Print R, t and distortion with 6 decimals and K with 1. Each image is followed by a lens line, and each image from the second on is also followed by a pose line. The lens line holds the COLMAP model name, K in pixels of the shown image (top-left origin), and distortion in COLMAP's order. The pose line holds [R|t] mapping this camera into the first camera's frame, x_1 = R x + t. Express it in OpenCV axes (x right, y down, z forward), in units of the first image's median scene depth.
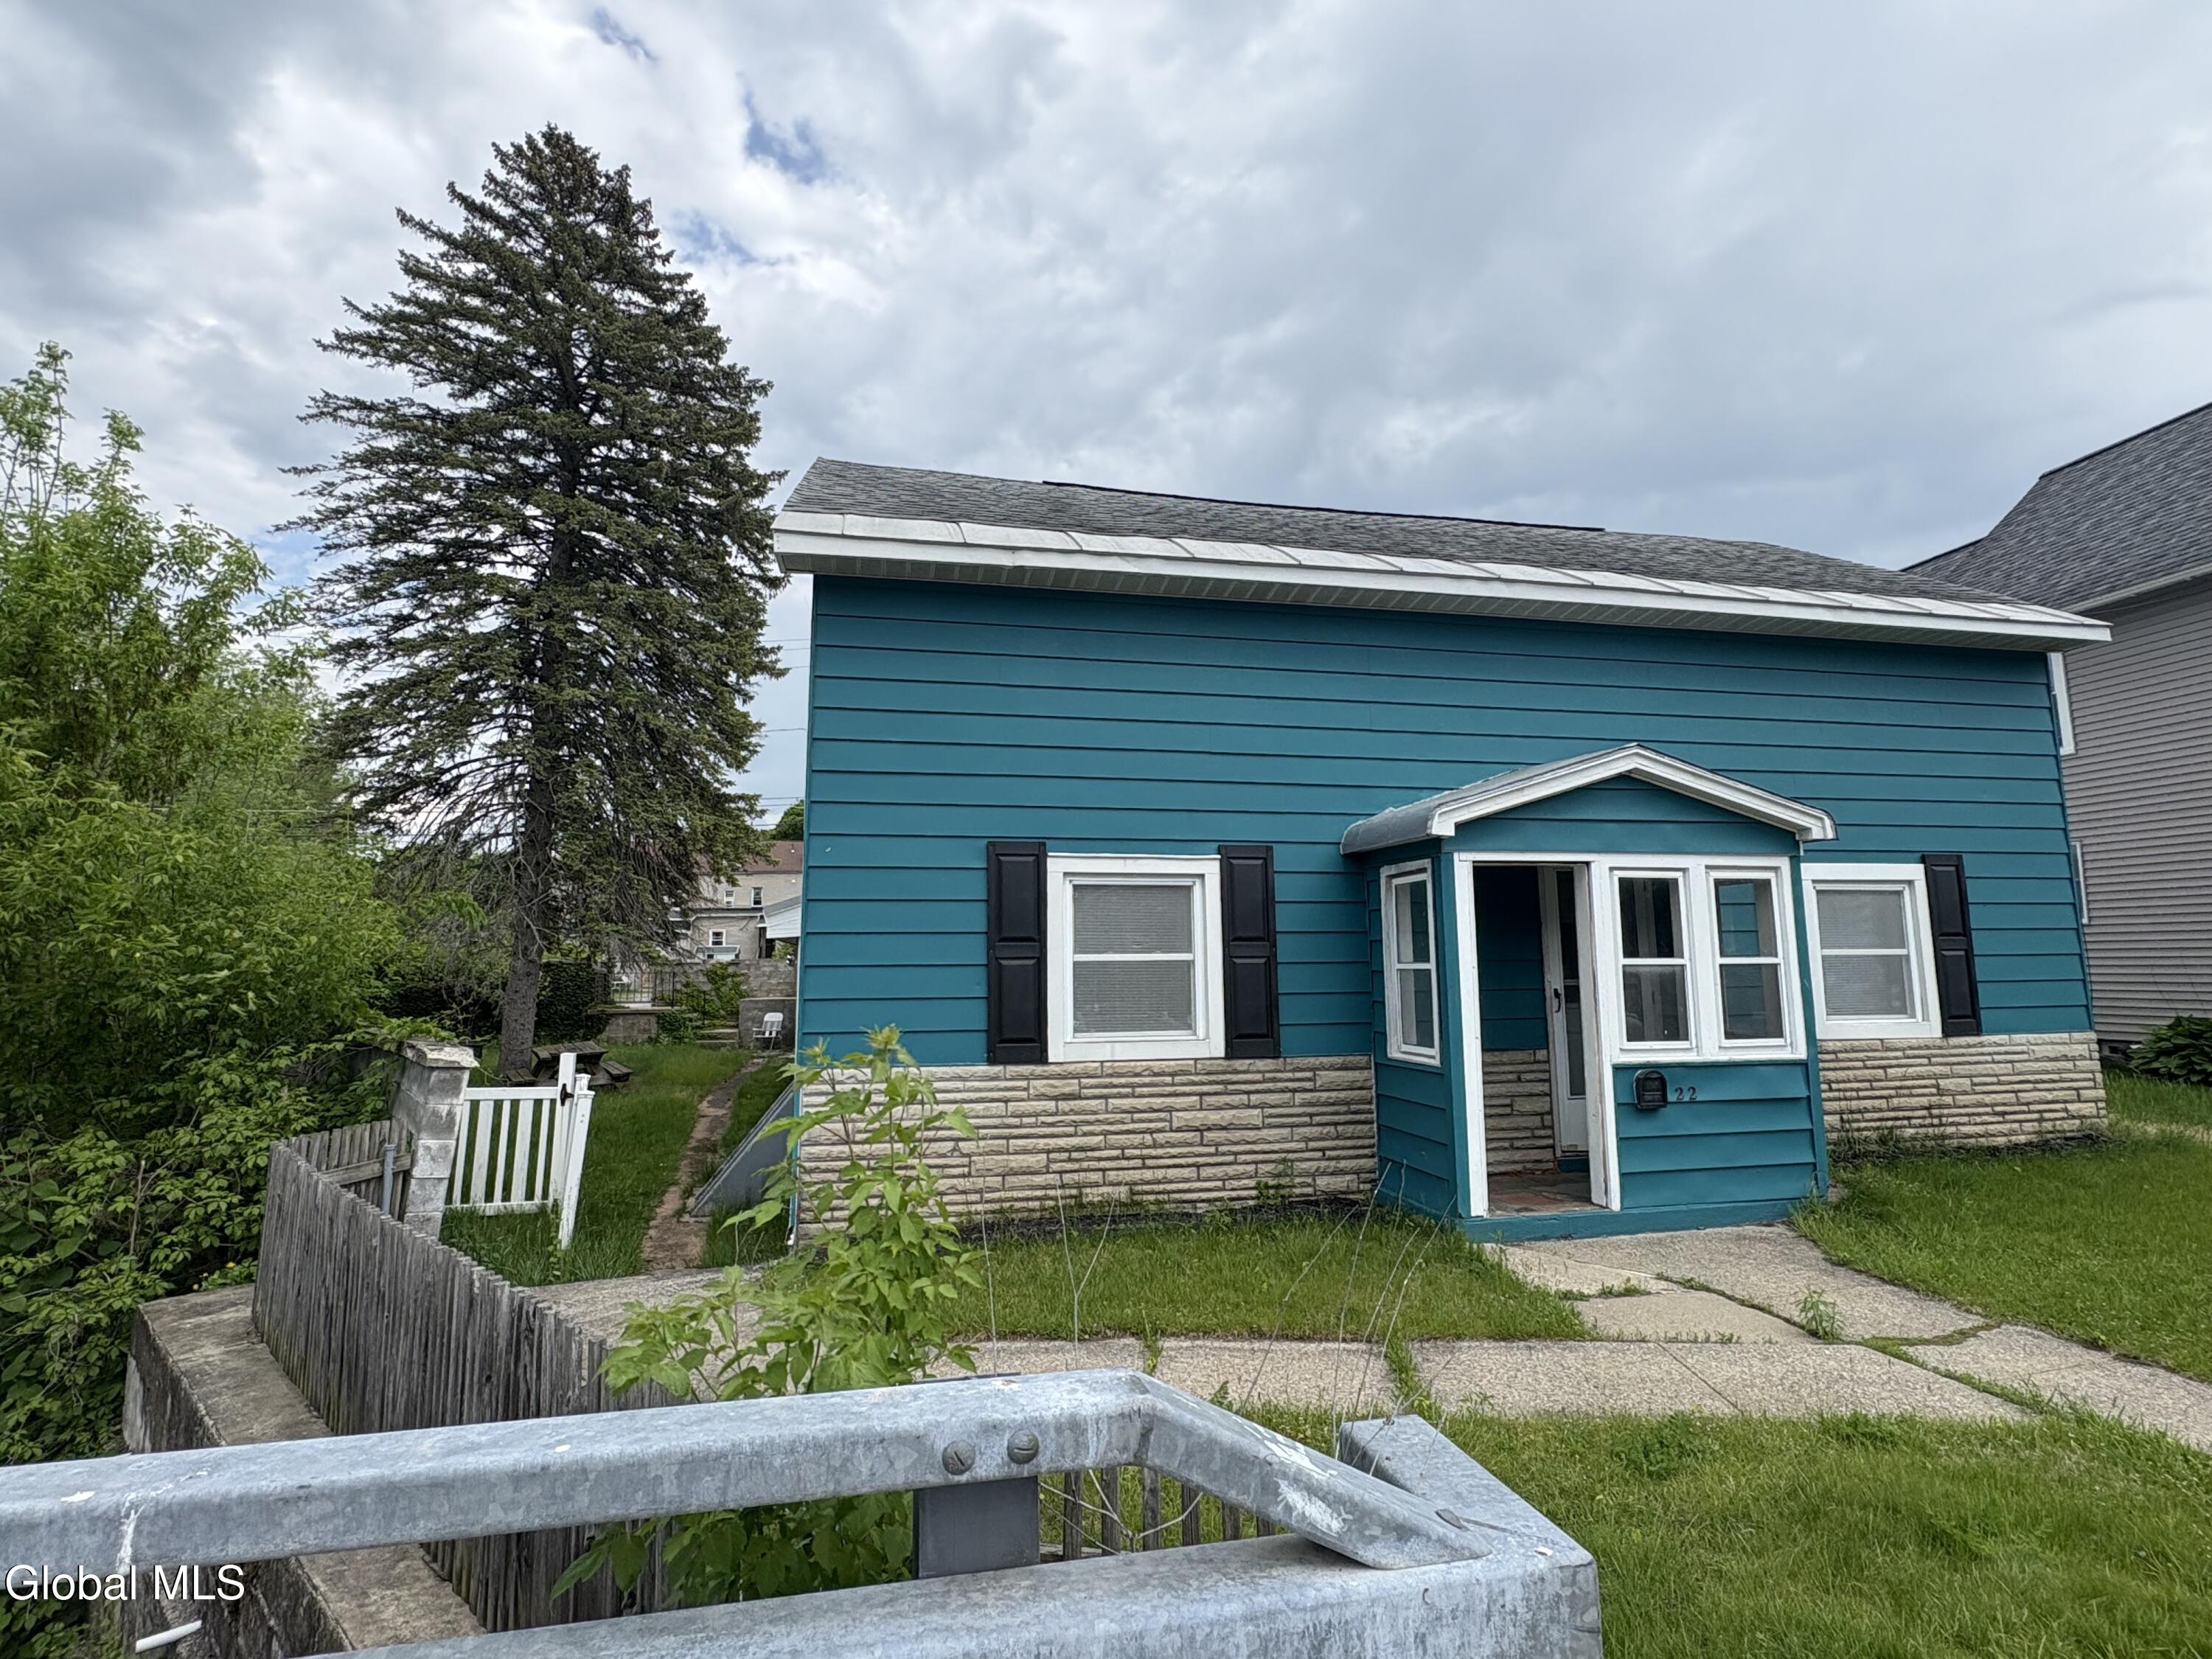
lens RADIAL K [[1099.3, 0, 1105.1], [0, 1099.3, 816.6], [0, 0, 1]] dist [-0.001361, 0.001708]
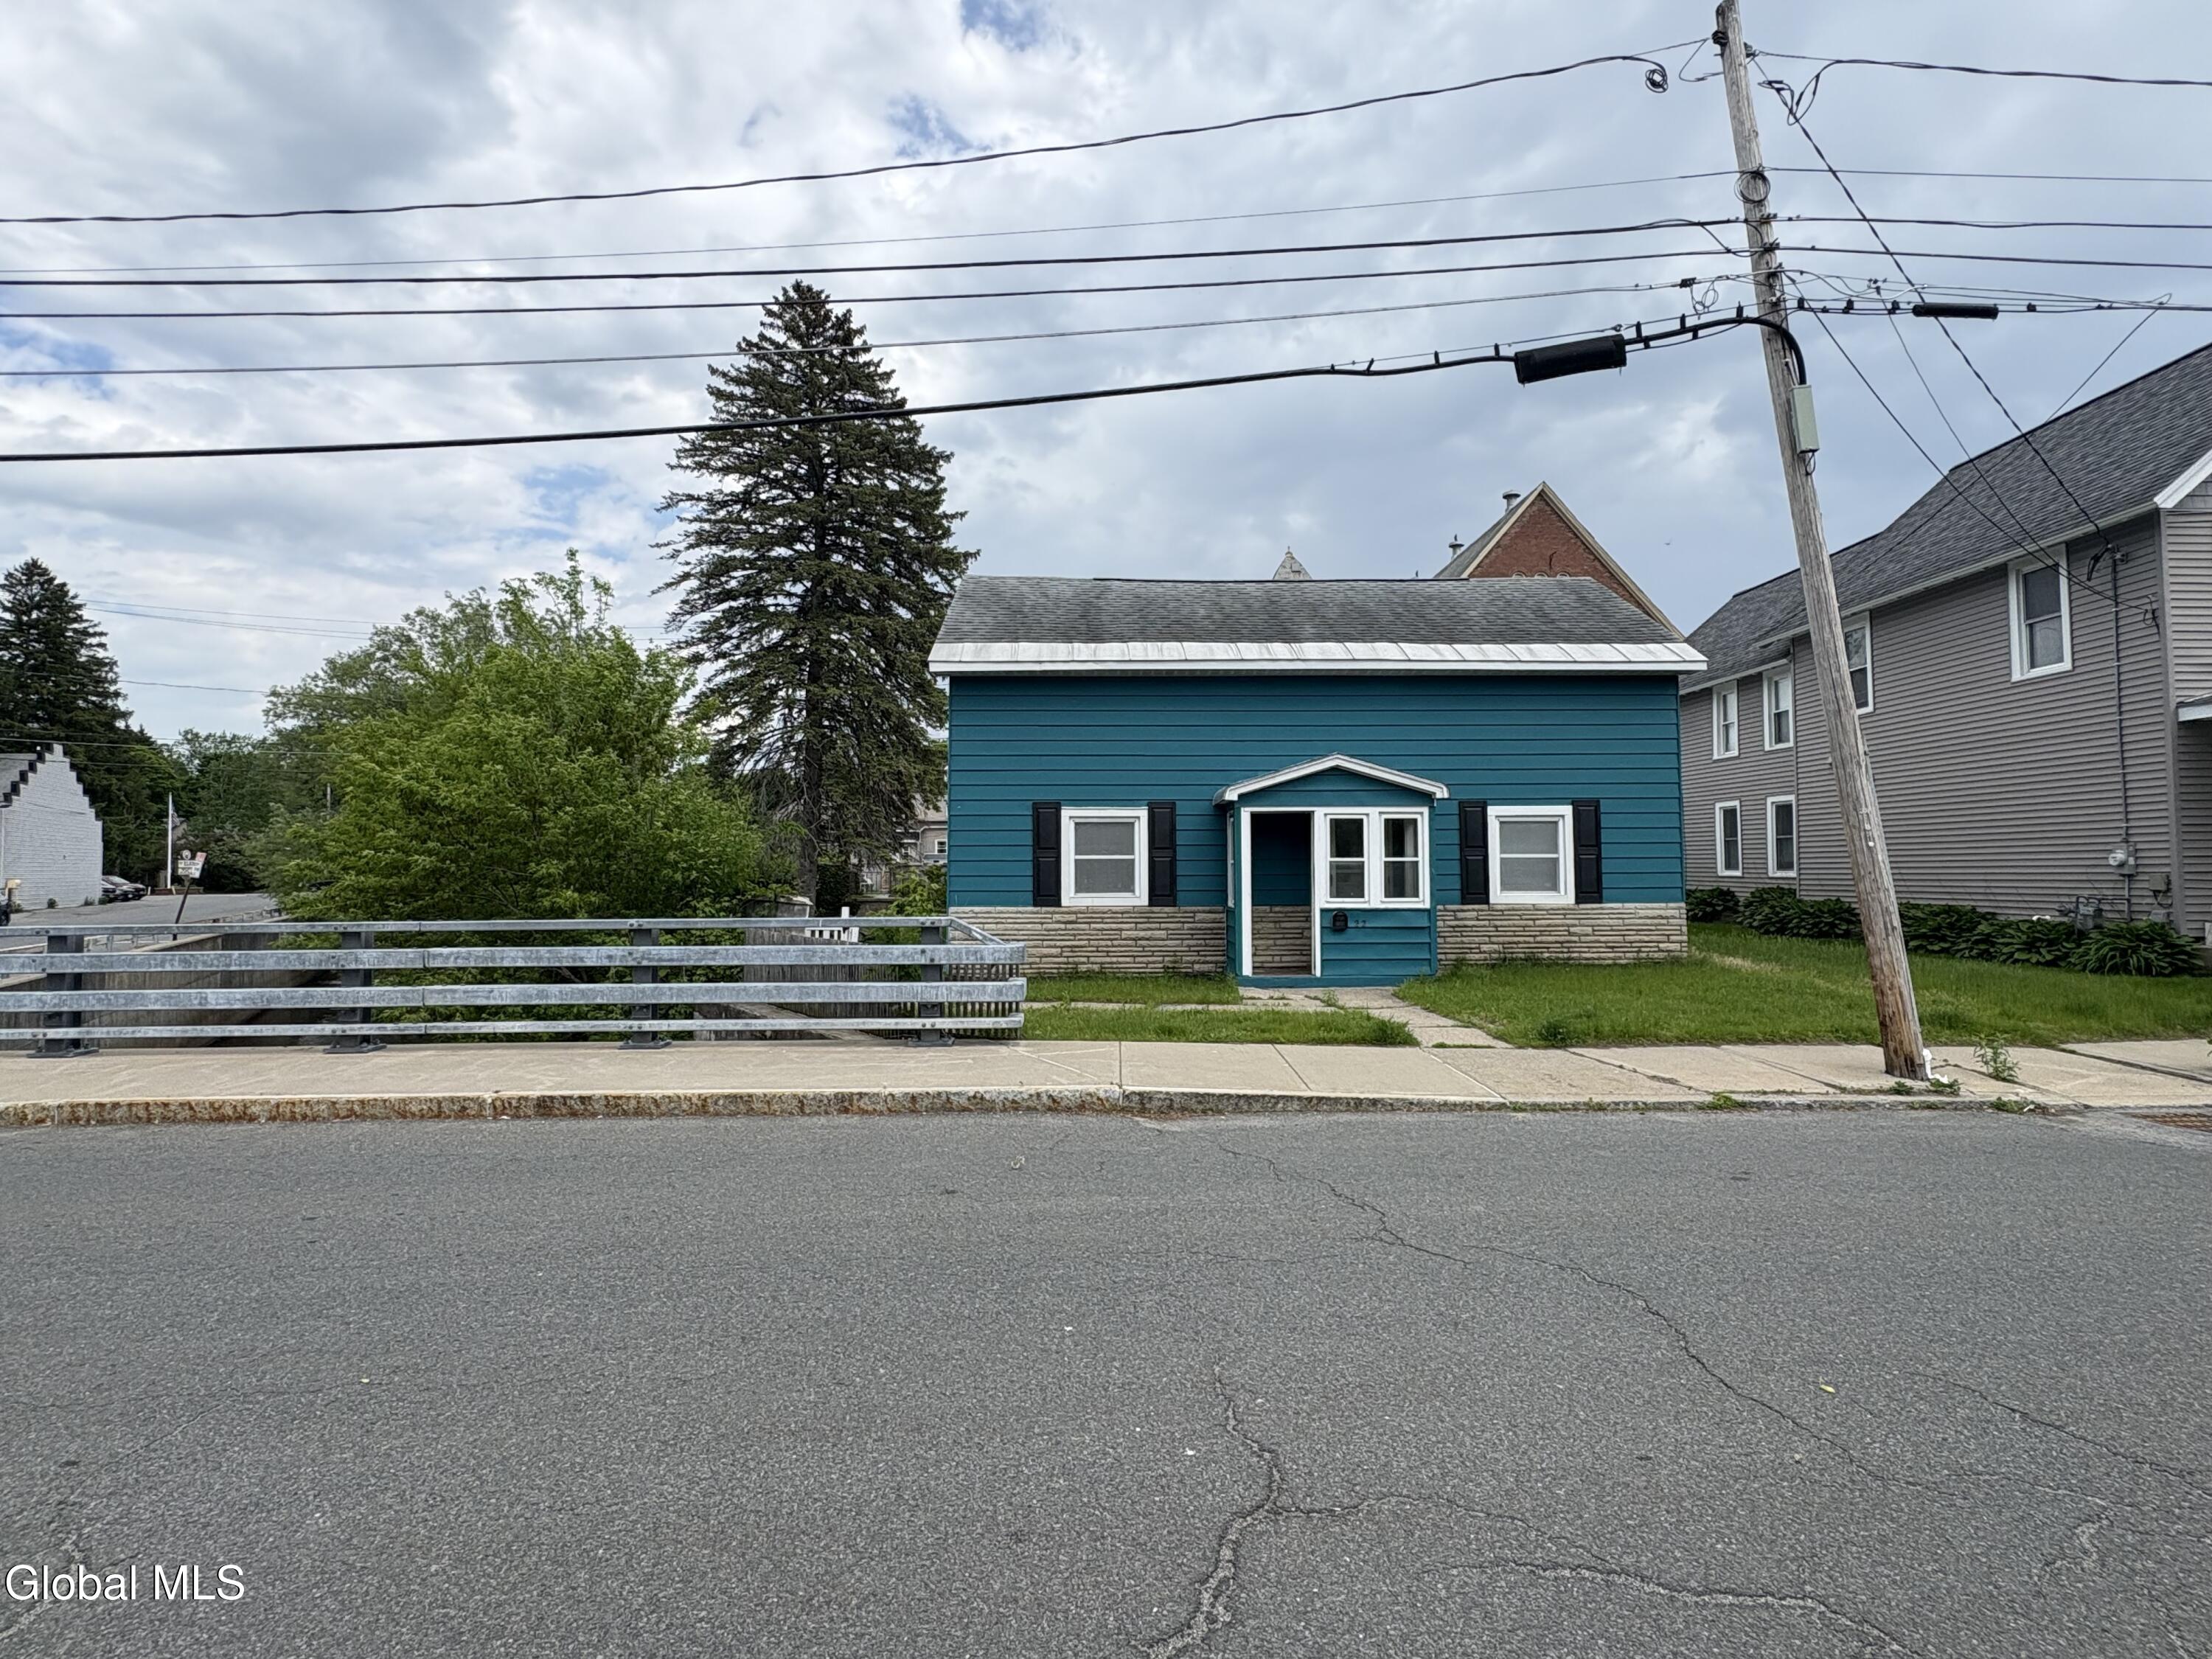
lens RADIAL K [[1099.3, 0, 1108.4], [0, 1099.3, 823.2], [0, 0, 1]] dist [-0.001361, 0.001708]
pose [[0.981377, -0.004166, -0.192047, 0.416588], [0.021115, 0.996046, 0.086290, -0.109924], [0.190928, -0.088738, 0.977585, -0.976316]]
